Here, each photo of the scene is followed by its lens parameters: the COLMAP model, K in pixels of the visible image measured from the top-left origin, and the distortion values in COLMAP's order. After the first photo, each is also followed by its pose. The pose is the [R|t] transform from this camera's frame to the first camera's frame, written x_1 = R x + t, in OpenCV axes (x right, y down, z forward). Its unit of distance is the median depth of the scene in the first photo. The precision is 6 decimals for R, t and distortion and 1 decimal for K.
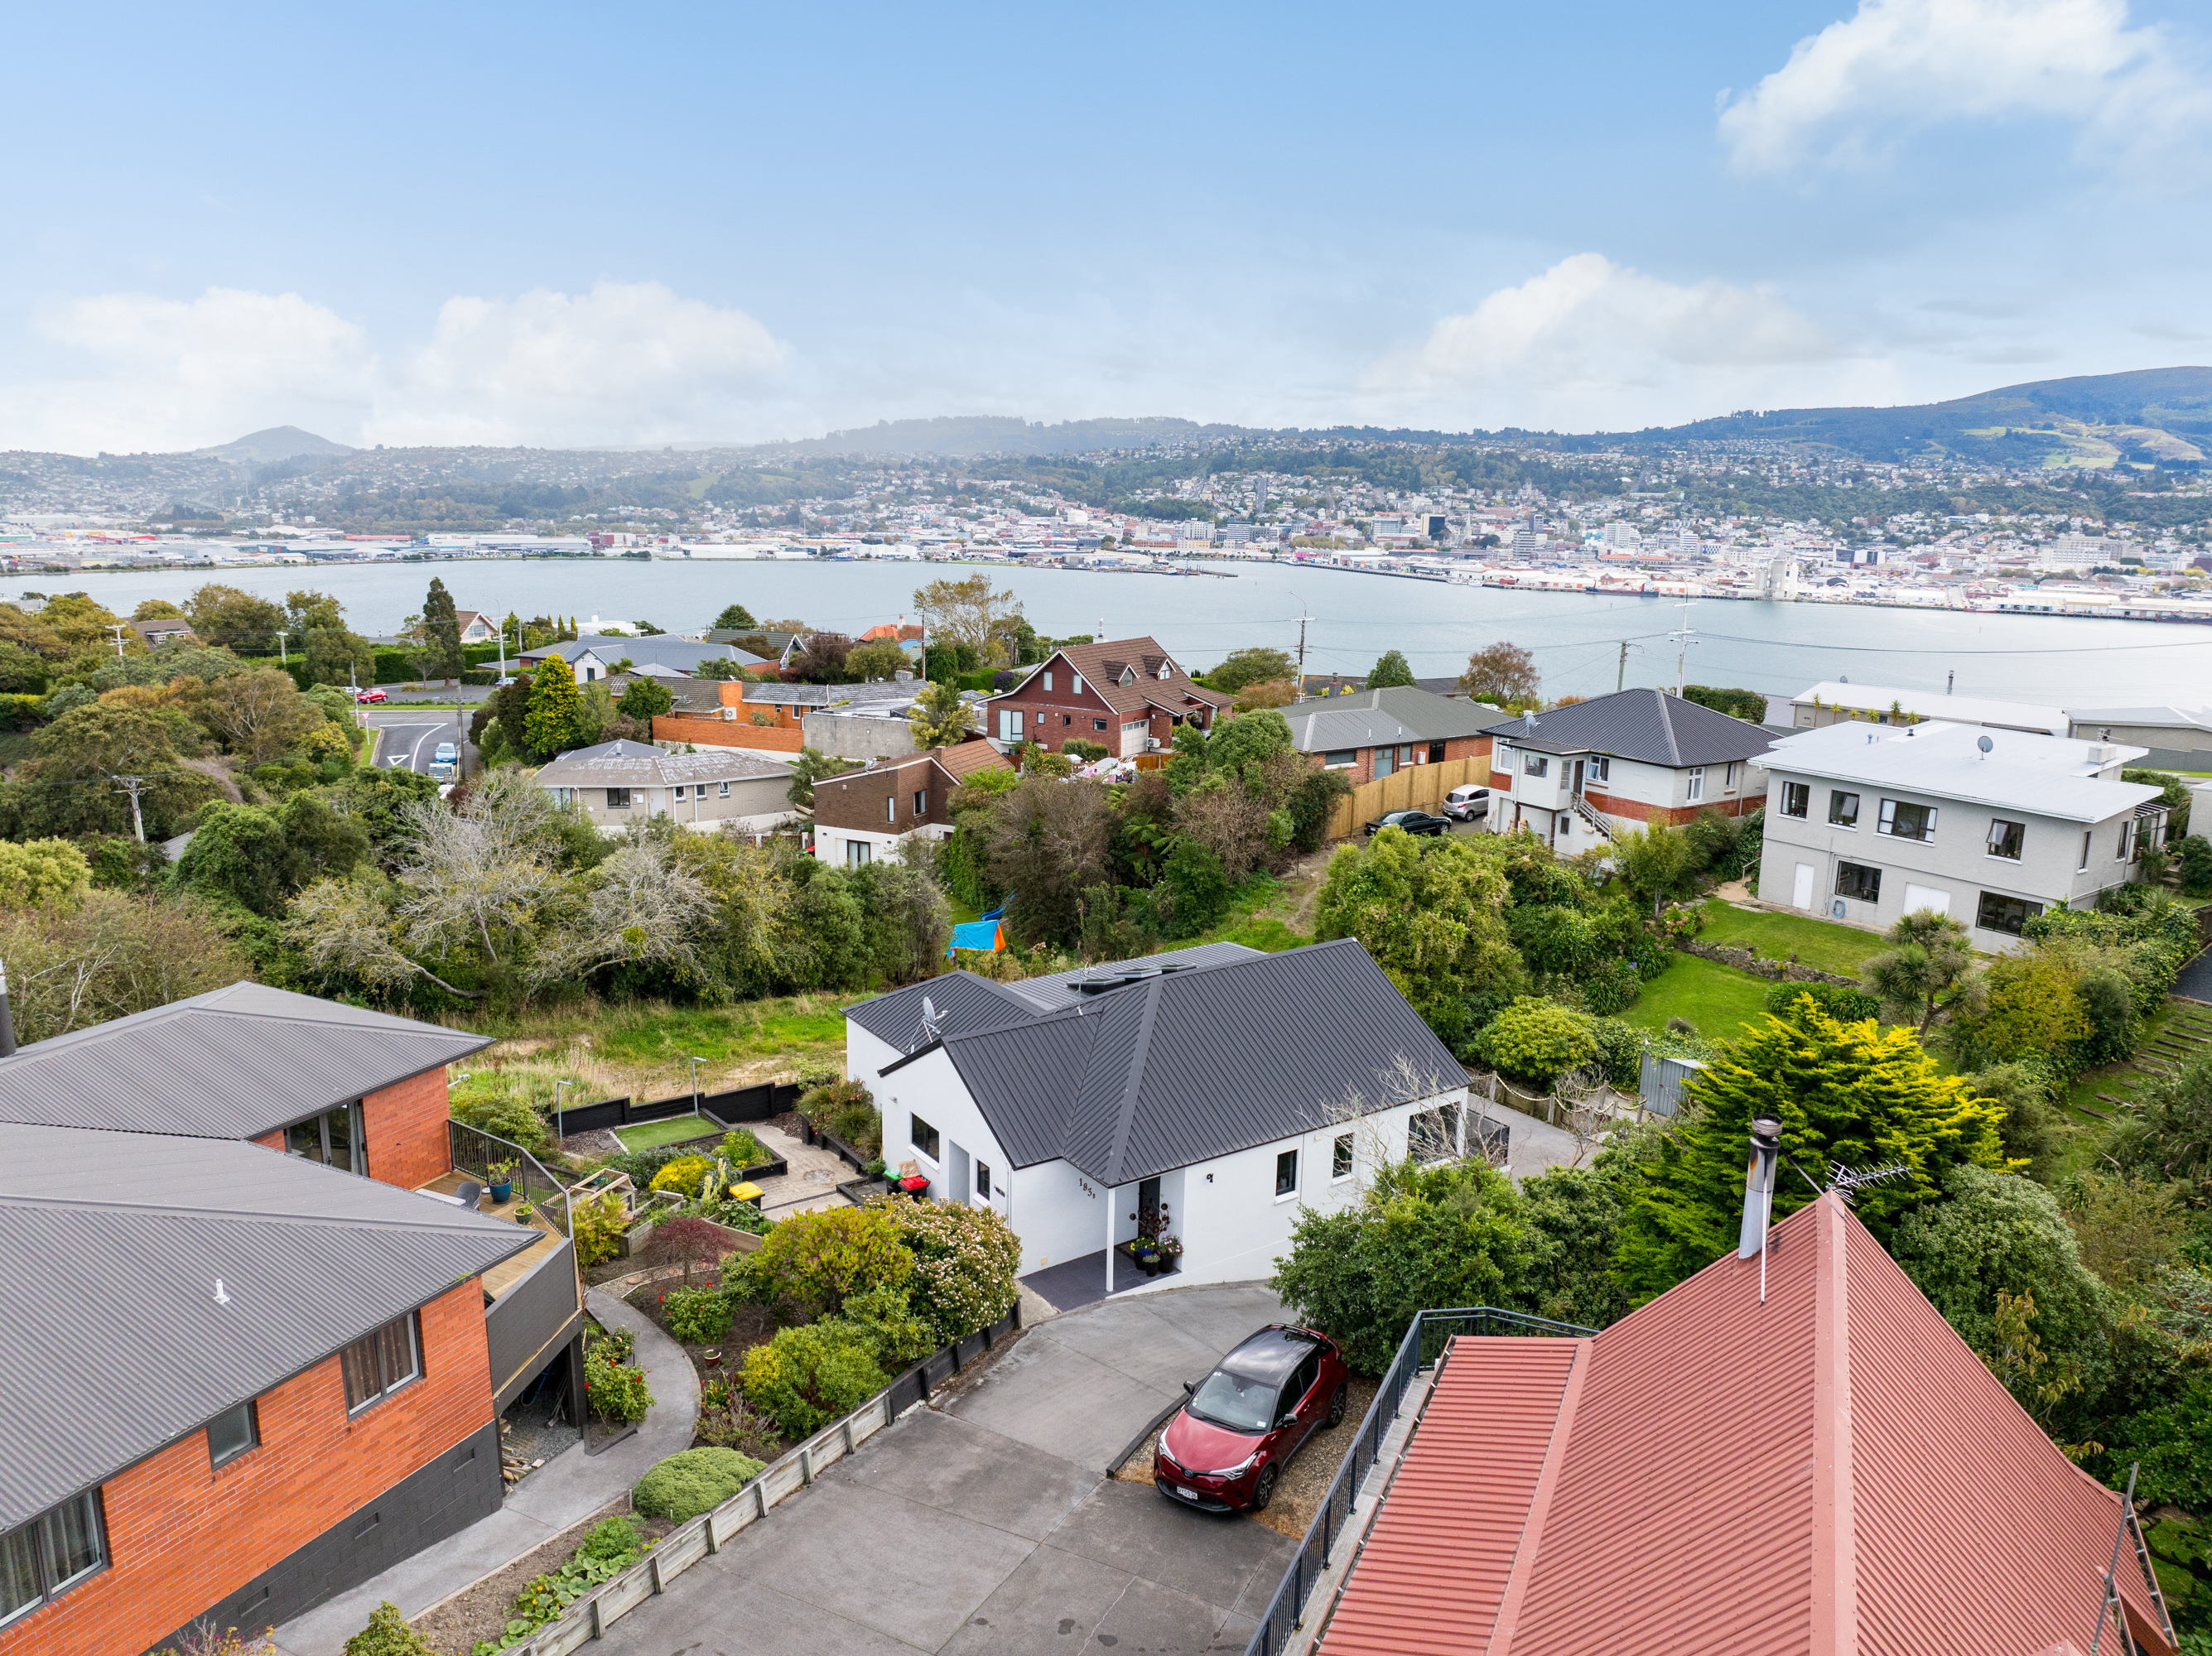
lens RADIAL K [[1556.2, 0, 1106.0], [0, 1556.2, 828.0], [0, 0, 1]] dist [-0.036788, -0.003893]
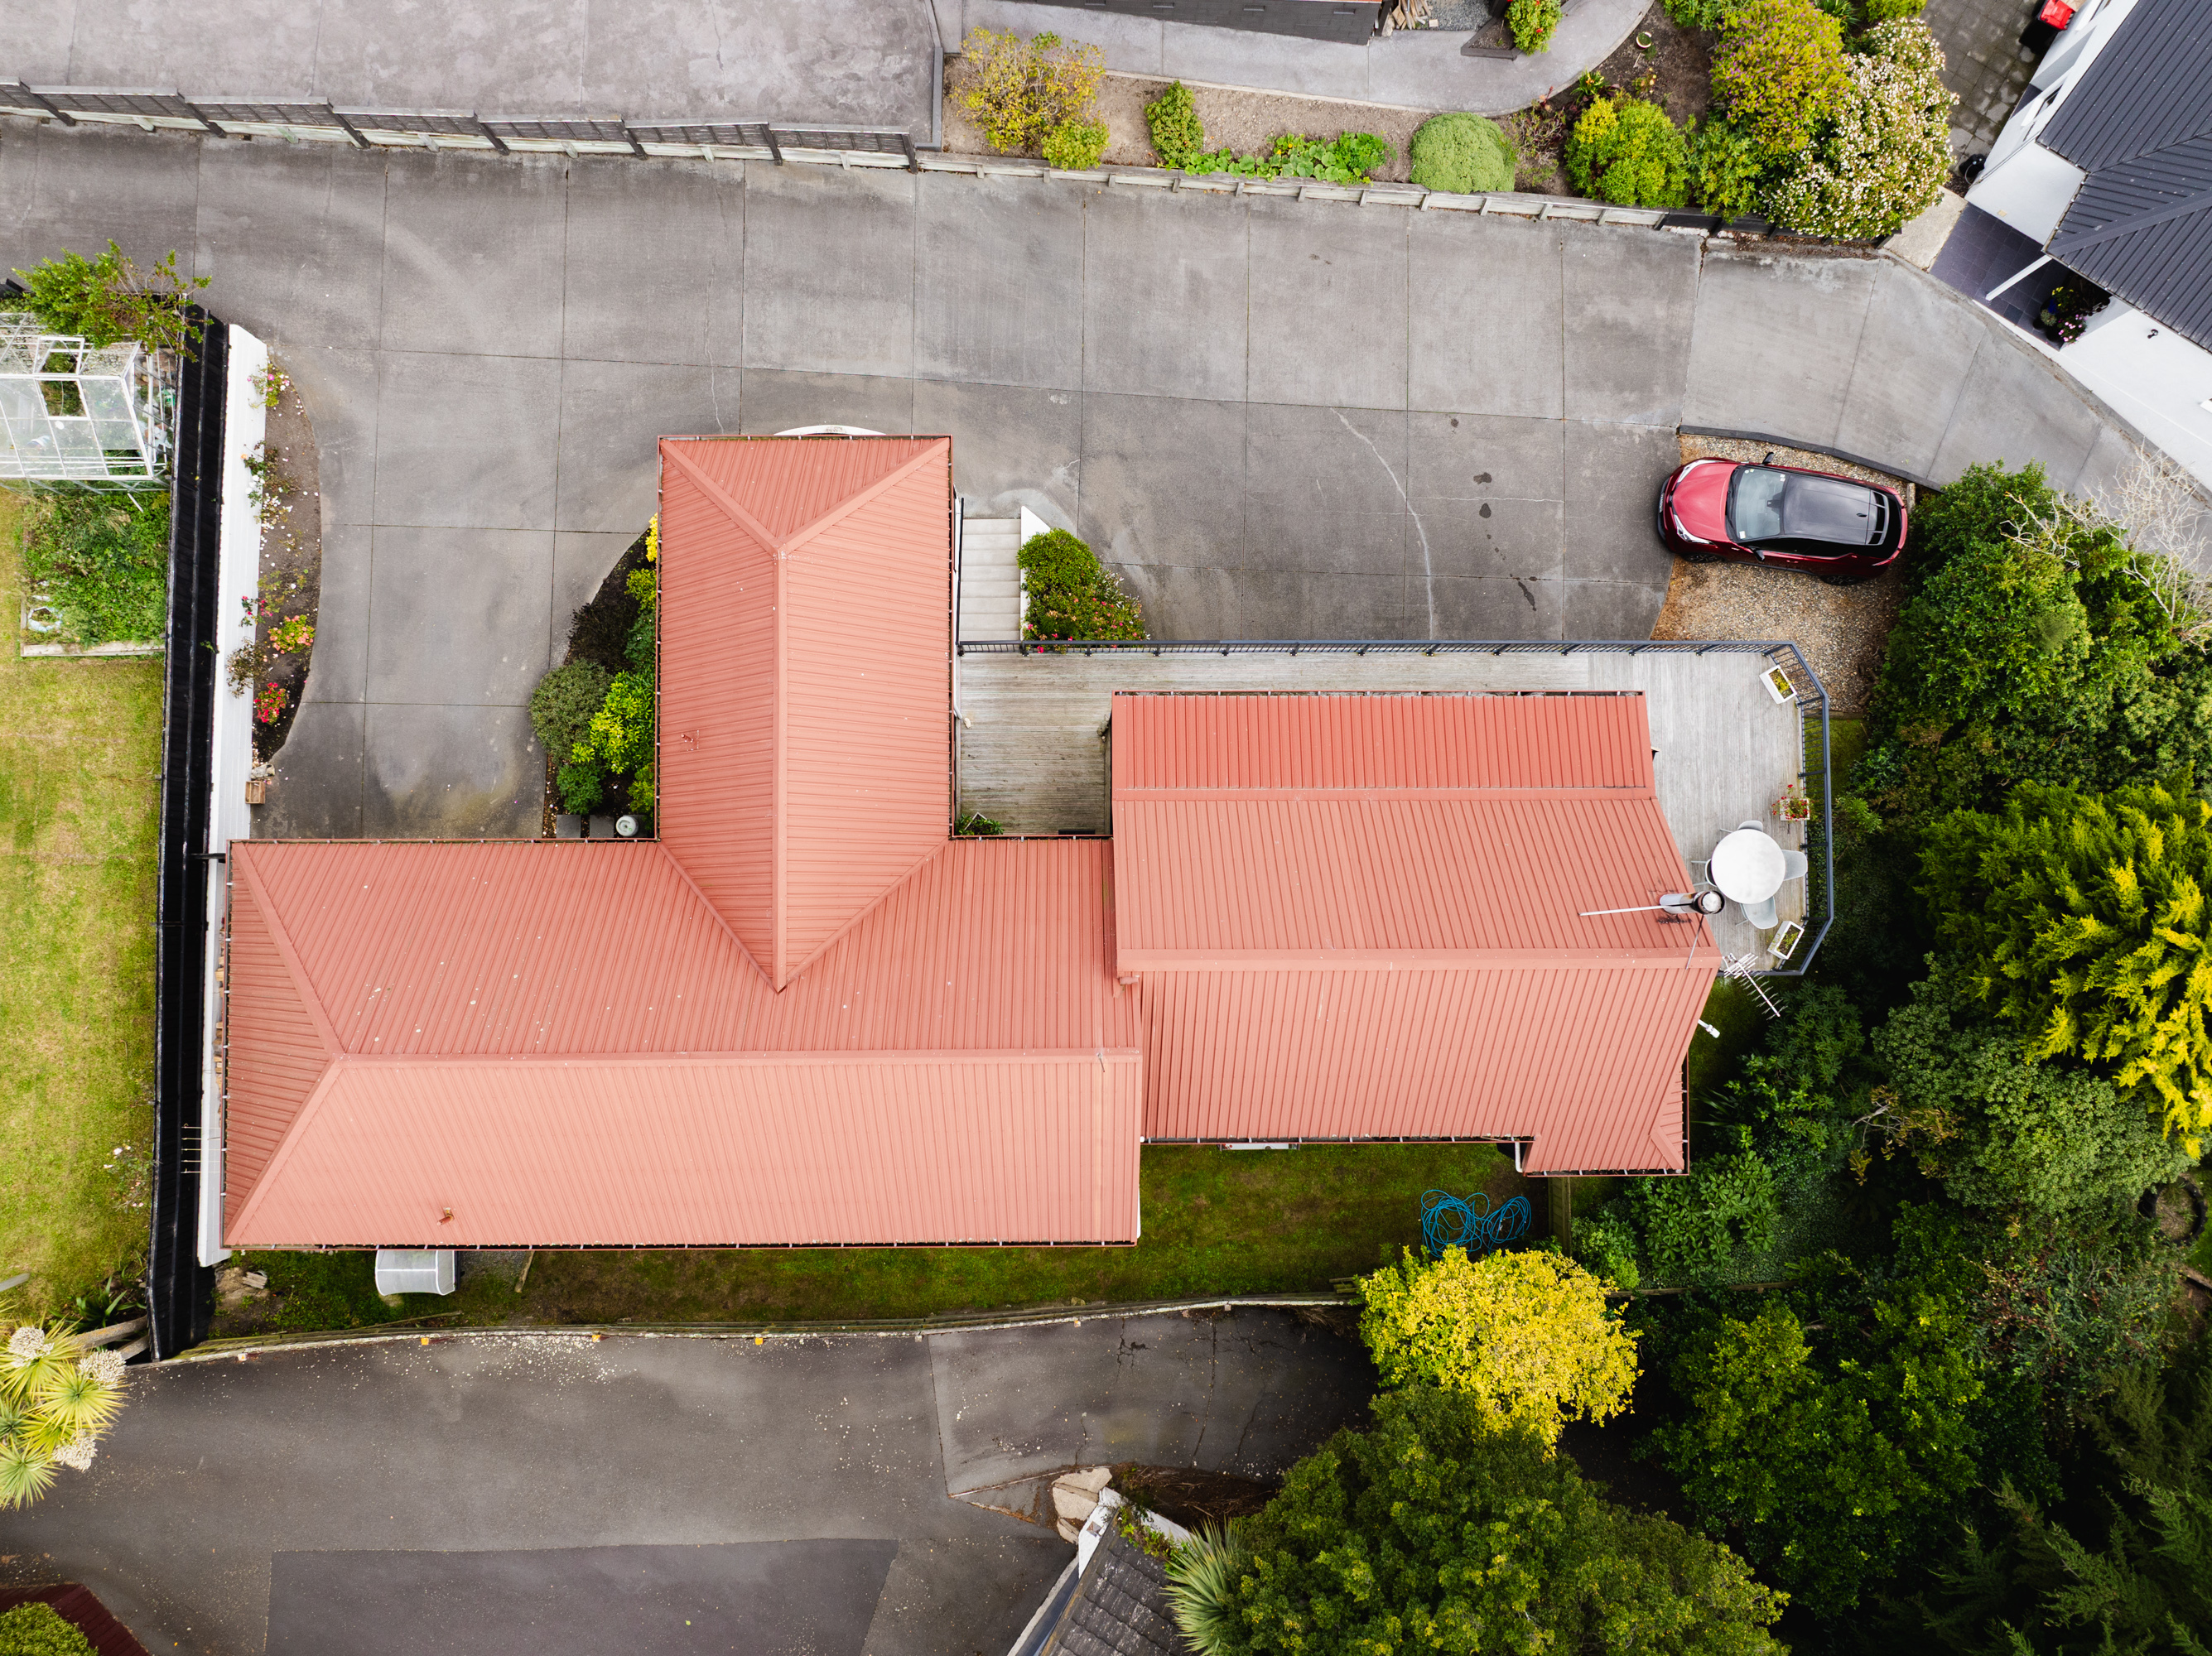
lens RADIAL K [[1556.2, 0, 1106.0], [0, 1556.2, 828.0], [0, 0, 1]] dist [-0.036788, -0.003893]
pose [[0.415886, 0.907708, -0.055719, 0.040086], [-0.202827, 0.152306, 0.967297, -0.144469], [0.886510, -0.390984, 0.247449, 0.050481]]
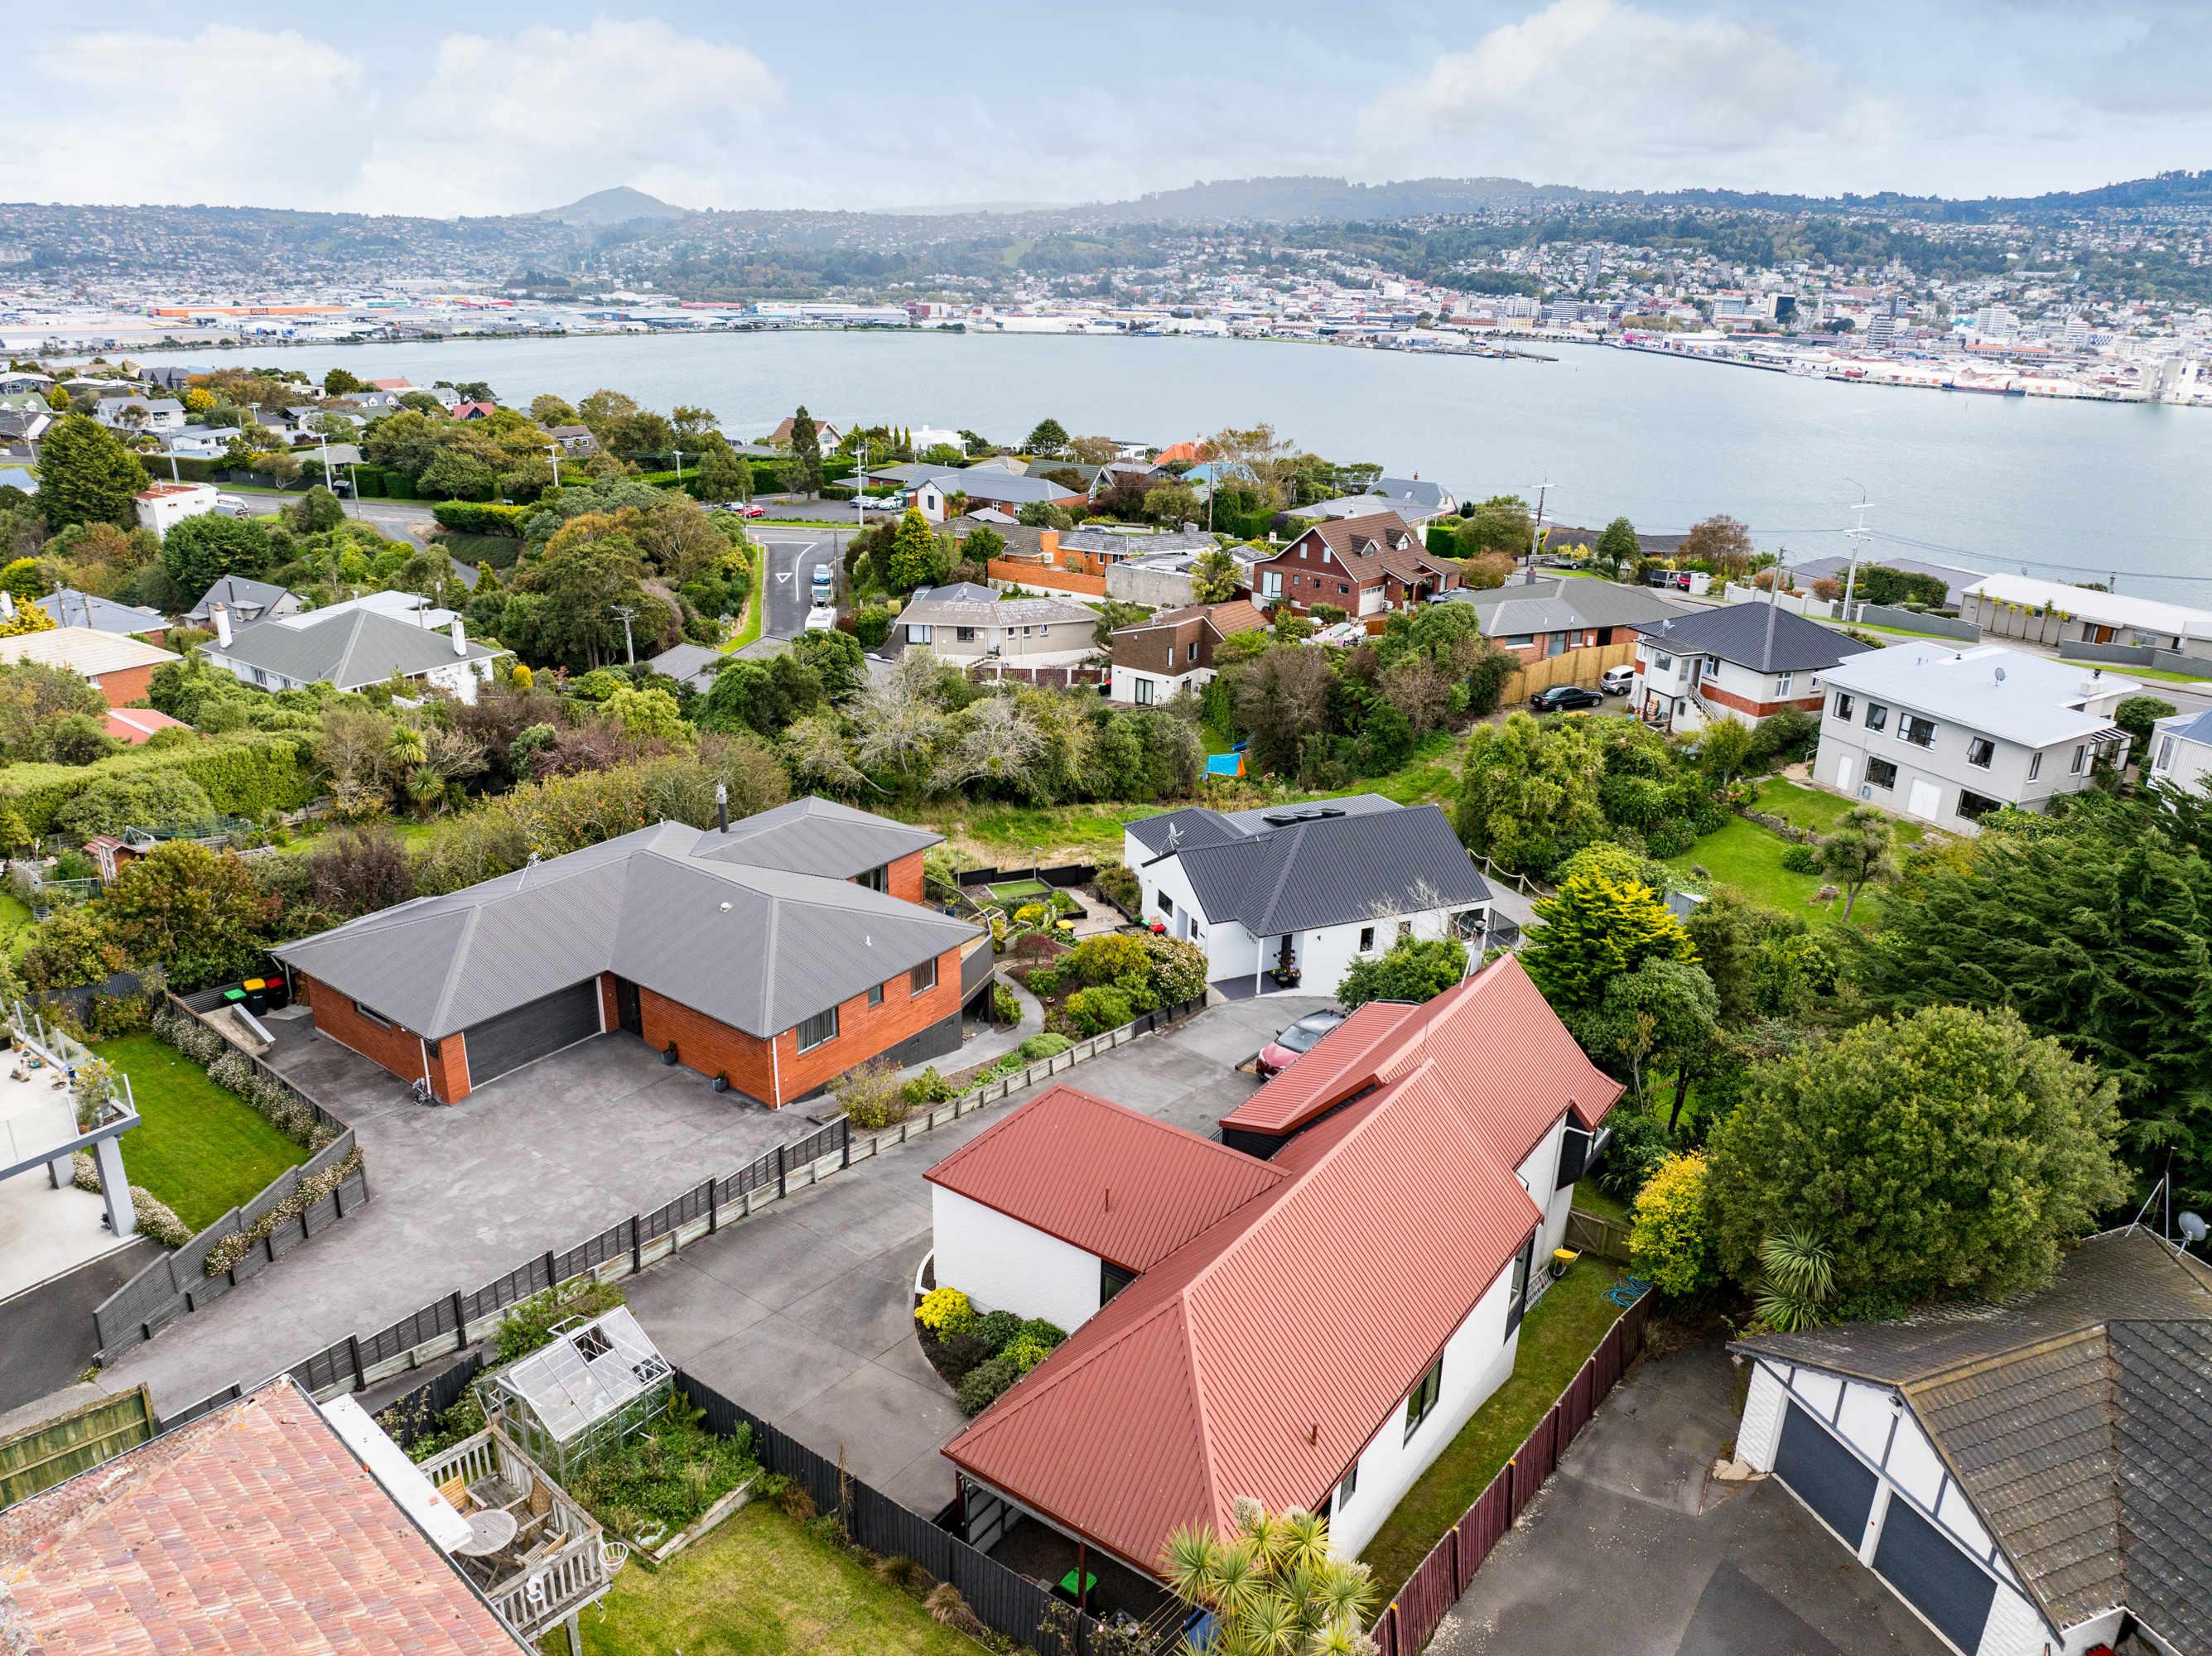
lens RADIAL K [[1556.2, 0, 1106.0], [0, 1556.2, 828.0], [0, 0, 1]] dist [-0.036788, -0.003893]
pose [[0.981213, 0.070613, -0.179541, 0.045065], [-0.044575, 0.988408, 0.145131, -0.048790], [0.187708, -0.134402, 0.972986, -0.252776]]
